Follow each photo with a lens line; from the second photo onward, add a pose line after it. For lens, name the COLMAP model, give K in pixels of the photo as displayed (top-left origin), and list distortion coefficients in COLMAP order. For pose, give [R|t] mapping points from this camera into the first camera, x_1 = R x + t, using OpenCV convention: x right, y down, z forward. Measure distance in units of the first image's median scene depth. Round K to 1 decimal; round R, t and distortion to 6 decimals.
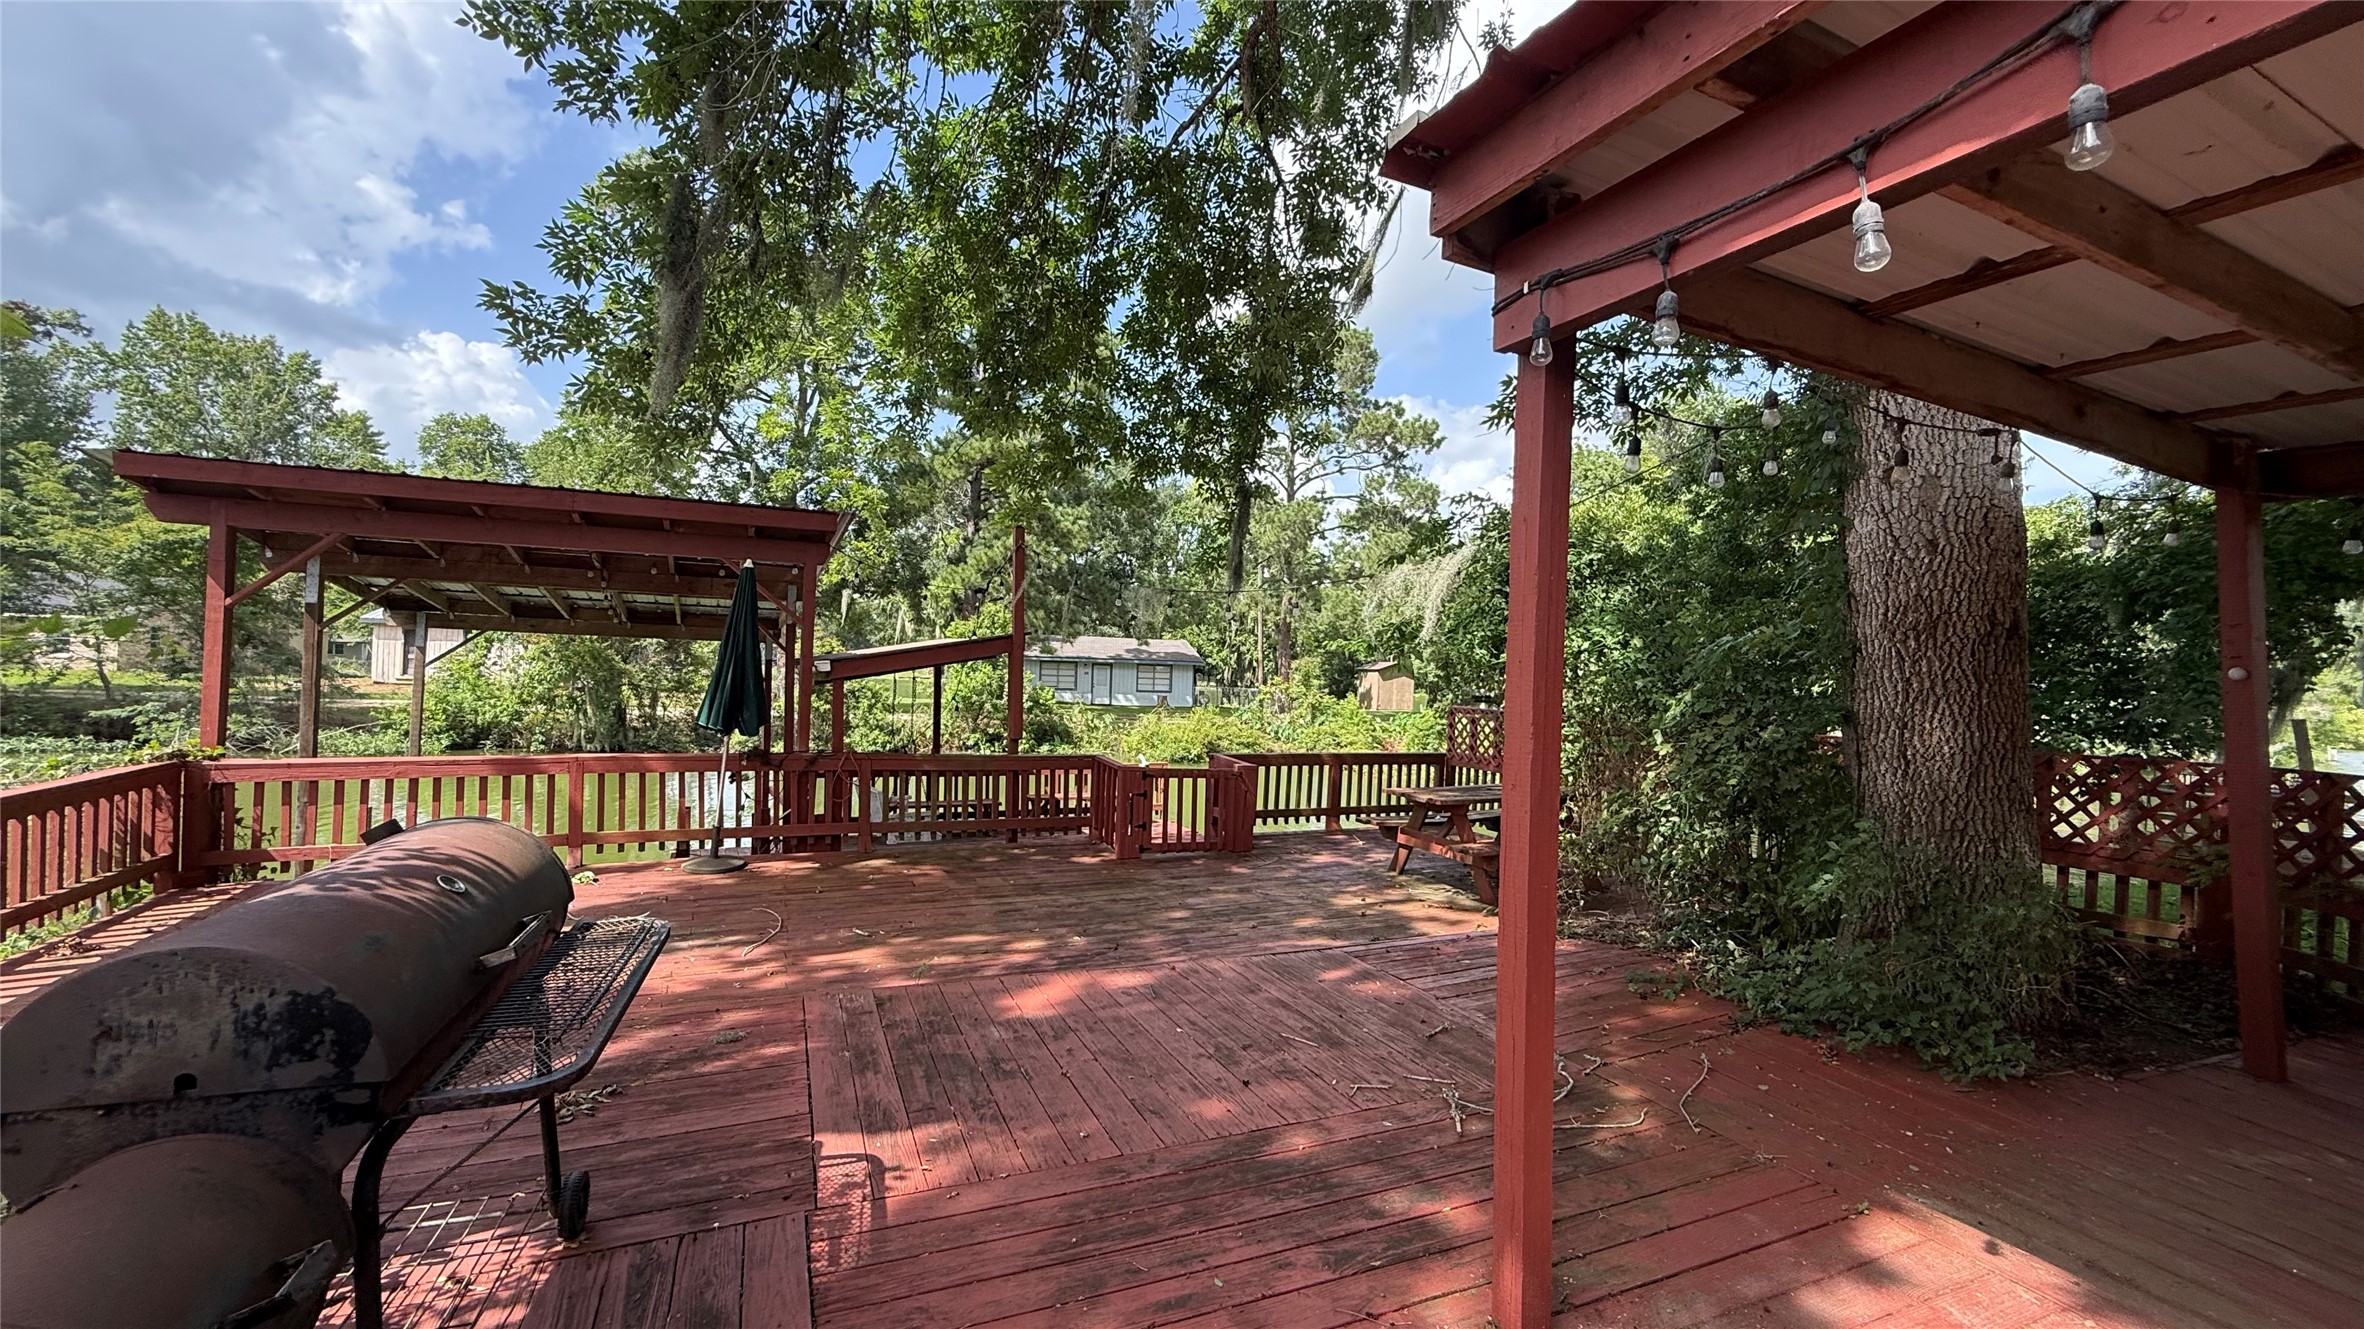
lens RADIAL K [[944.4, 0, 1174.8], [0, 944.4, 668.0], [0, 0, 1]] dist [0.001622, -0.000440]
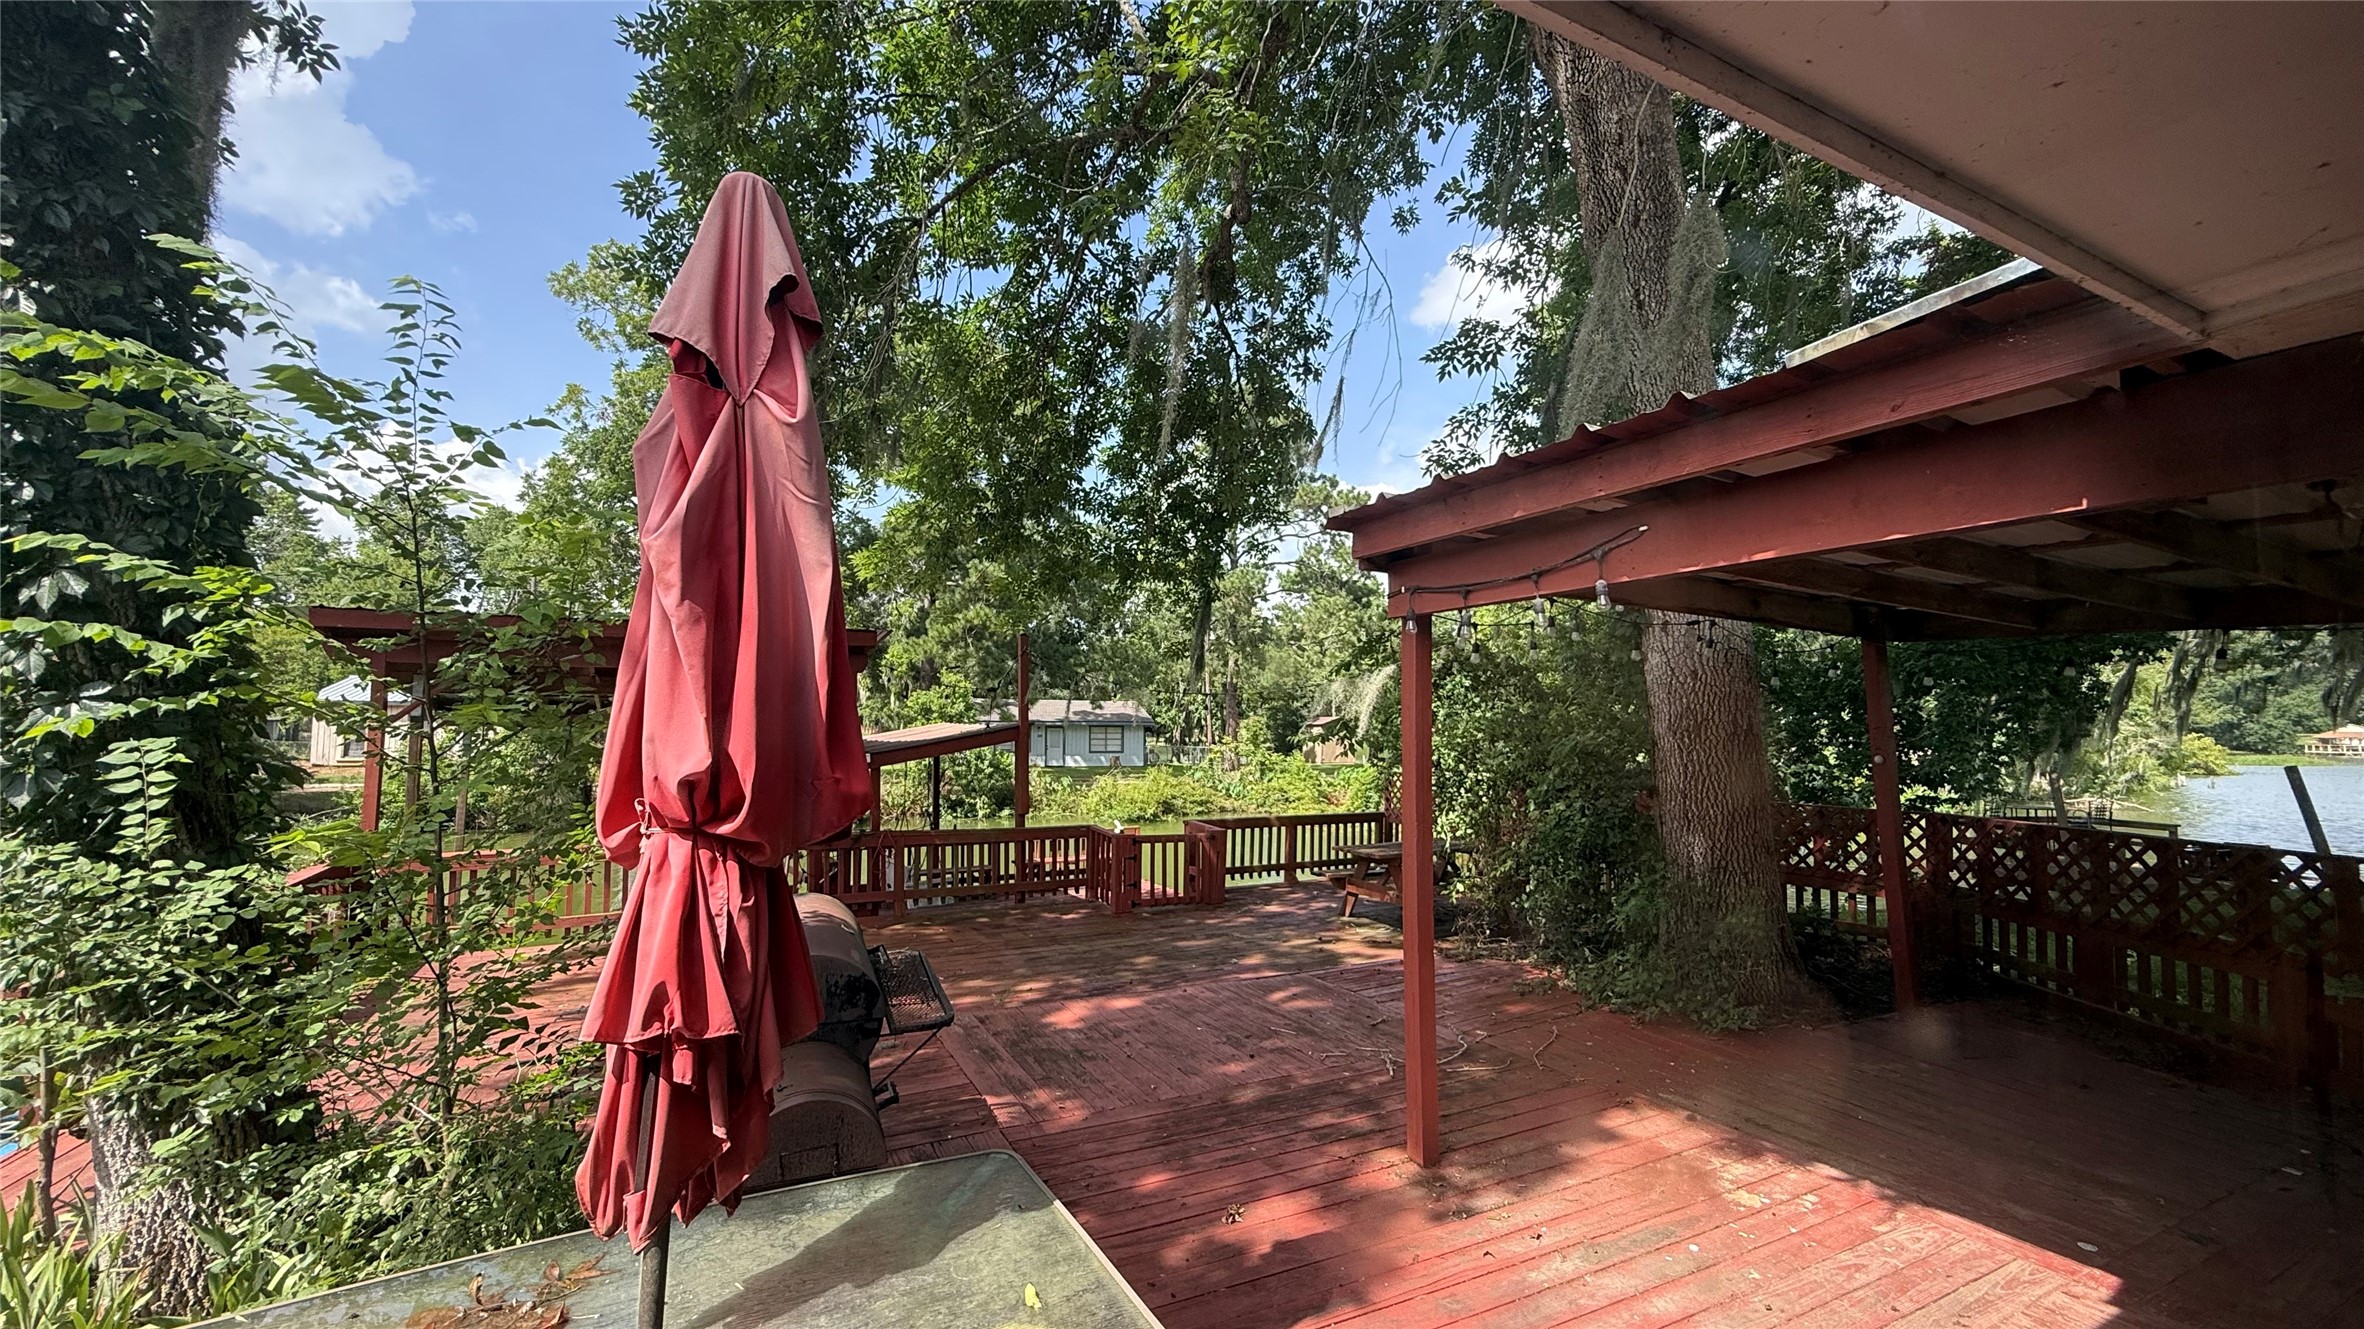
lens RADIAL K [[944.4, 0, 1184.1], [0, 944.4, 669.3], [0, 0, 1]] dist [0.001622, -0.000440]
pose [[0.997343, -0.019718, 0.070135, -0.041680], [0.023657, 0.998162, -0.055788, -0.030220], [-0.068906, 0.057299, 0.995976, -0.172964]]
